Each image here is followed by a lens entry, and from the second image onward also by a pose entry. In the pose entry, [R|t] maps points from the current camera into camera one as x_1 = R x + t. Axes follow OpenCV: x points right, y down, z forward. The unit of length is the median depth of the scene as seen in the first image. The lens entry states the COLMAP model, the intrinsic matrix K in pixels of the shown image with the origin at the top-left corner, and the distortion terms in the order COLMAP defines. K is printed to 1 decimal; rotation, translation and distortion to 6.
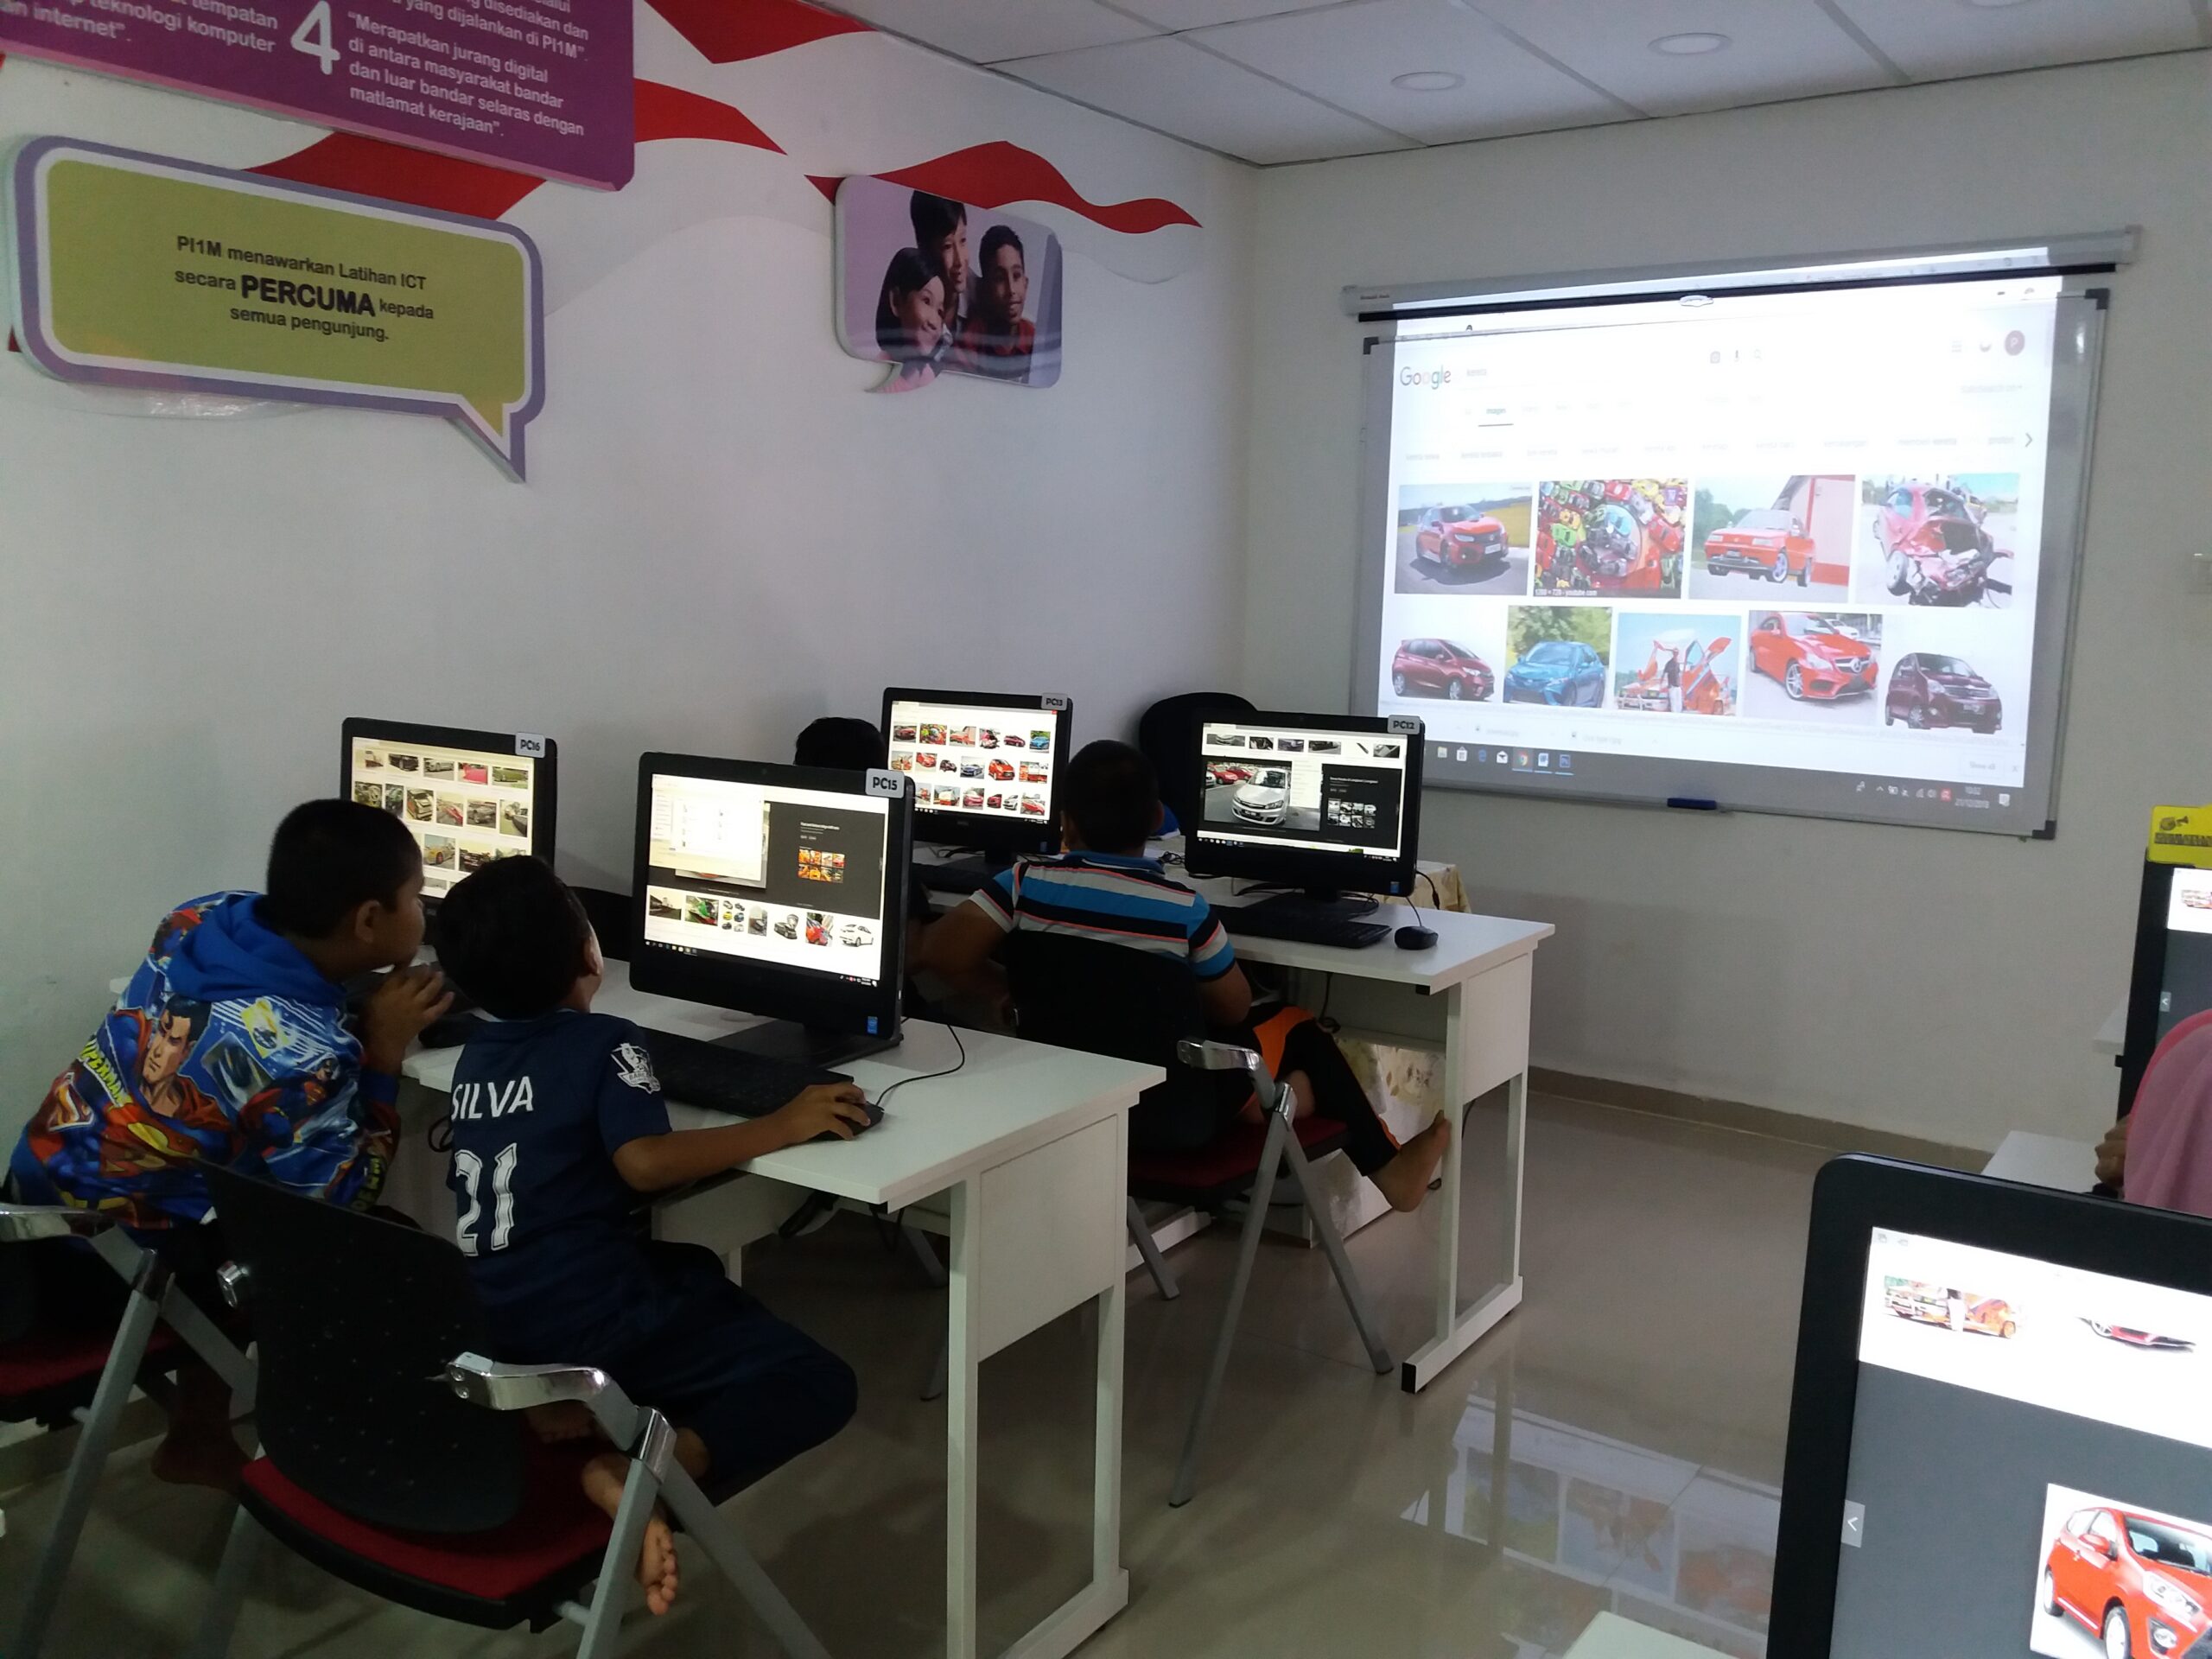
lens RADIAL K [[1804.4, 0, 1128.6], [0, 1804.4, 849.9], [0, 0, 1]] dist [0.068473, -0.099002]
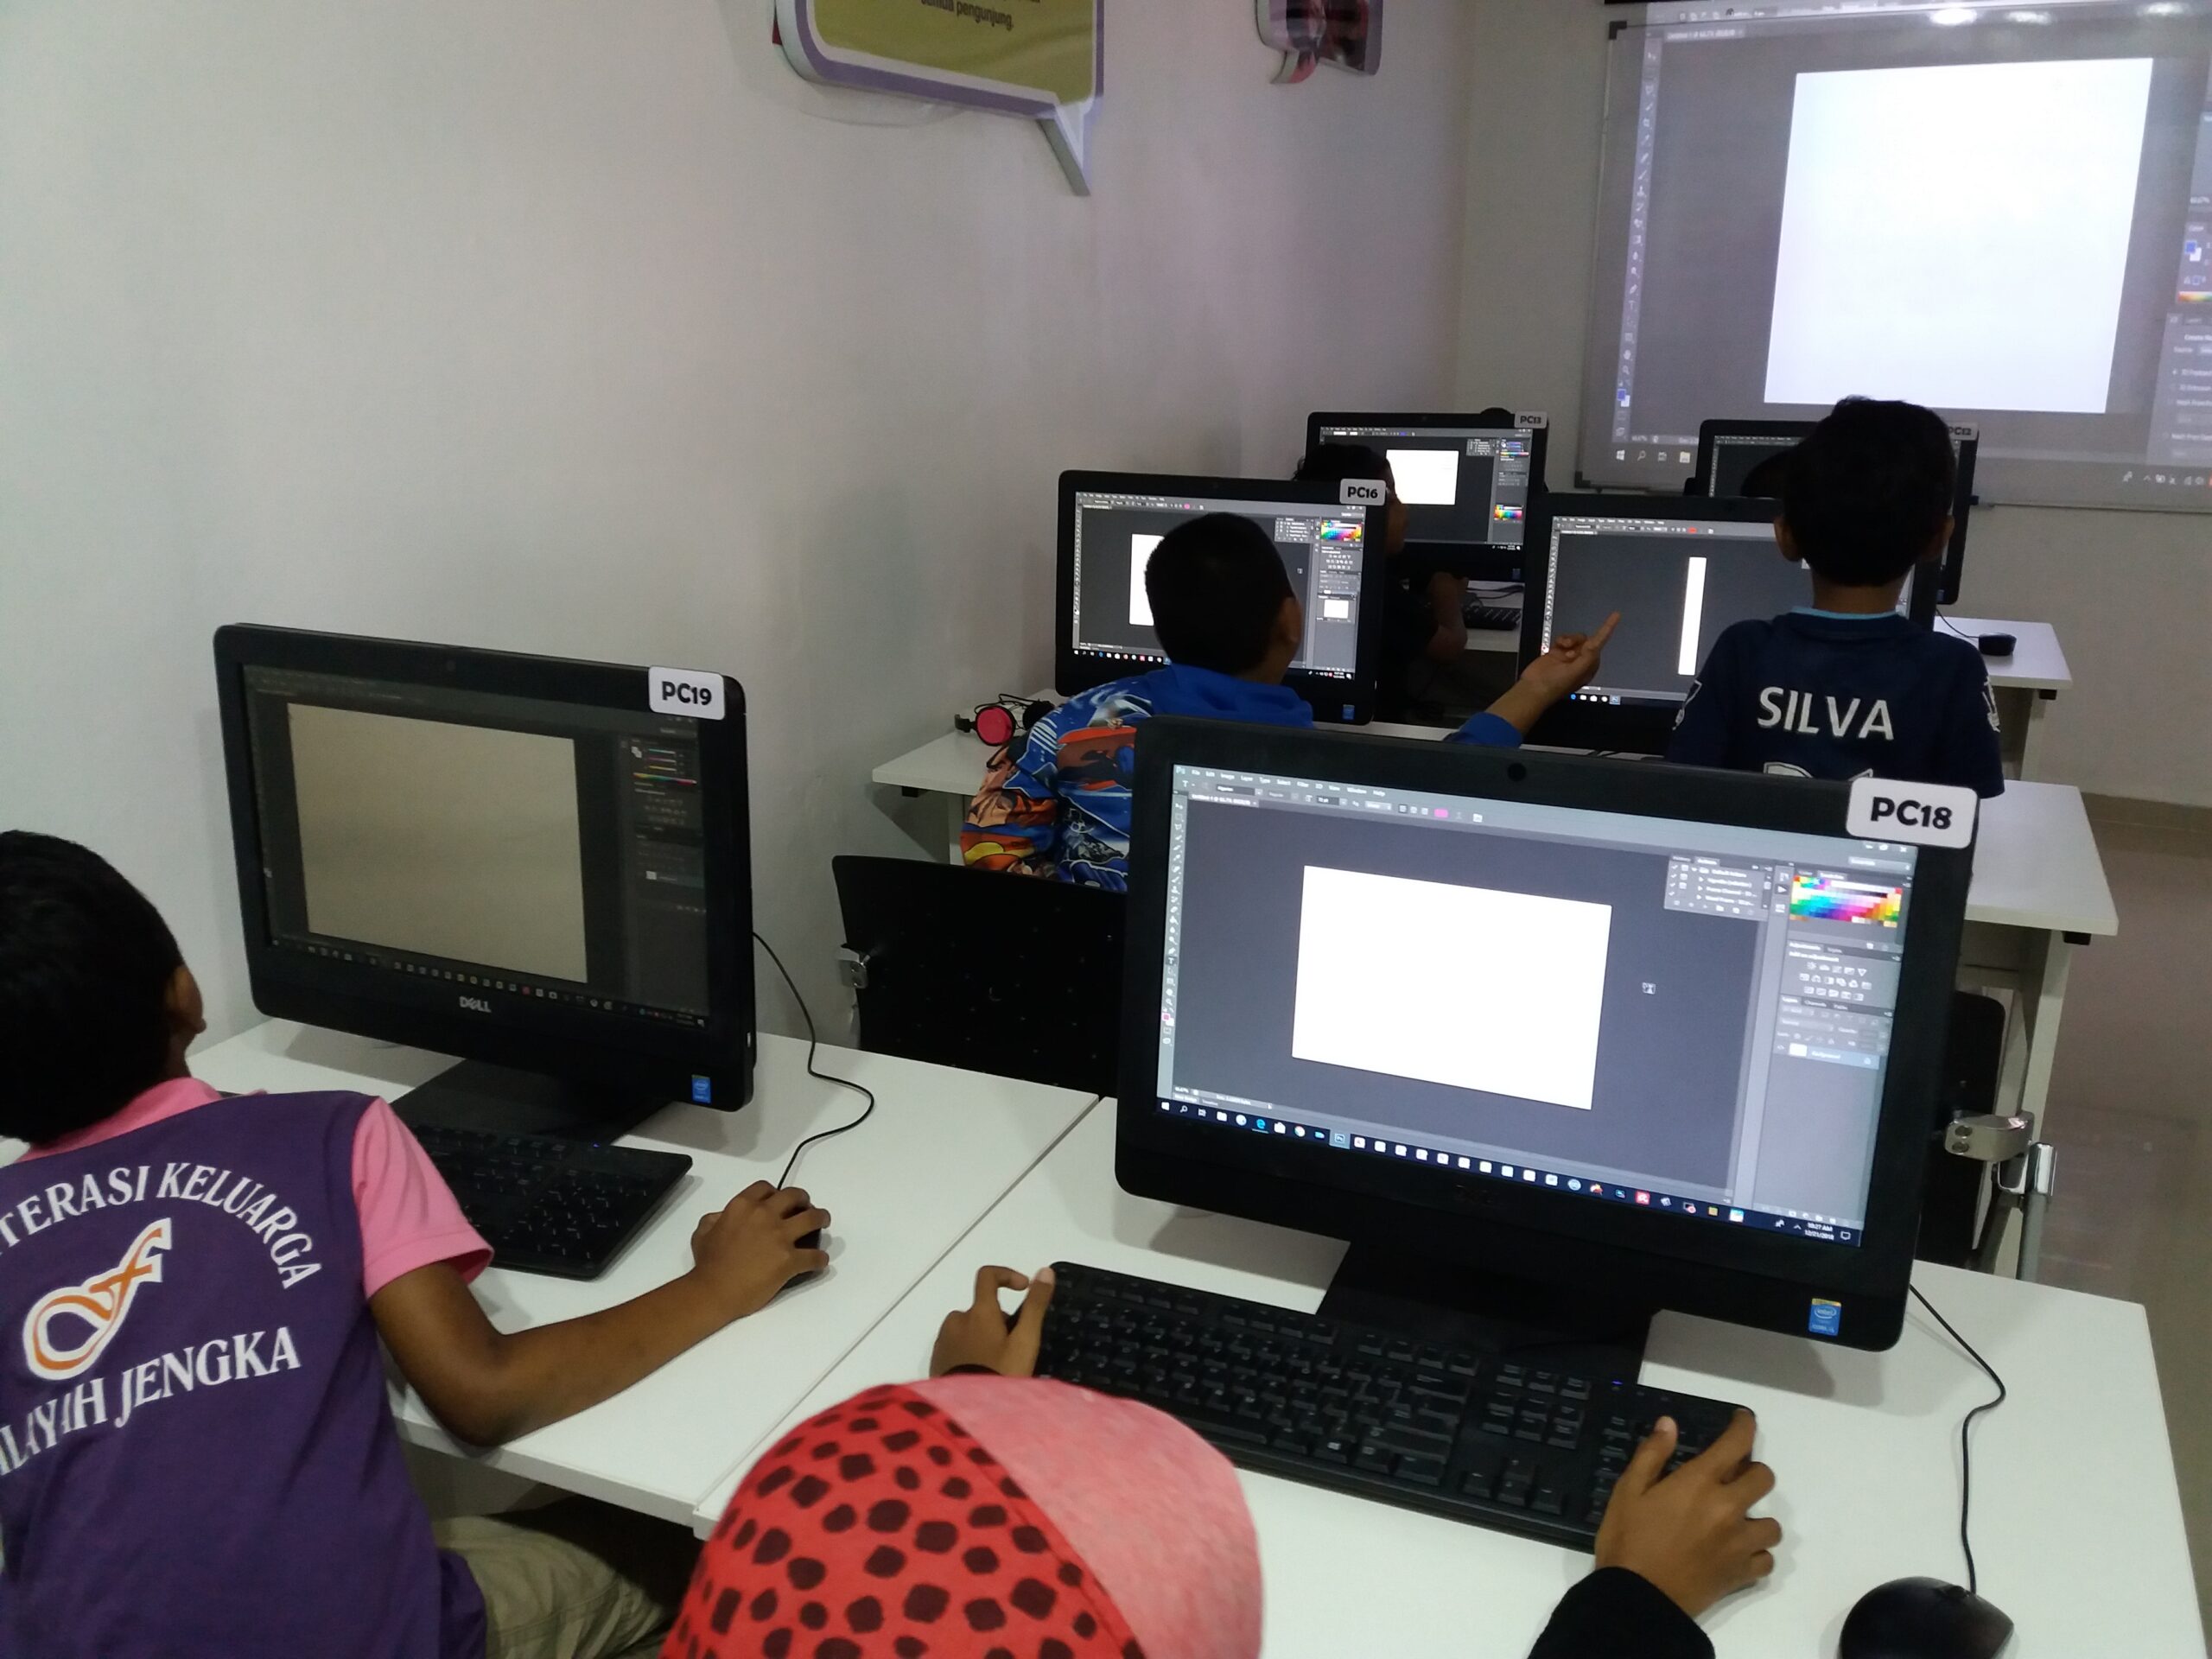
lens RADIAL K [[1804.4, 0, 1125.1], [0, 1804.4, 842.4], [0, 0, 1]] dist [0.068473, -0.099002]
pose [[0.982718, -0.071761, 0.170632, -0.381235], [0.044880, 0.986662, 0.156476, -0.018356], [-0.179585, -0.146114, 0.972831, 0.051060]]
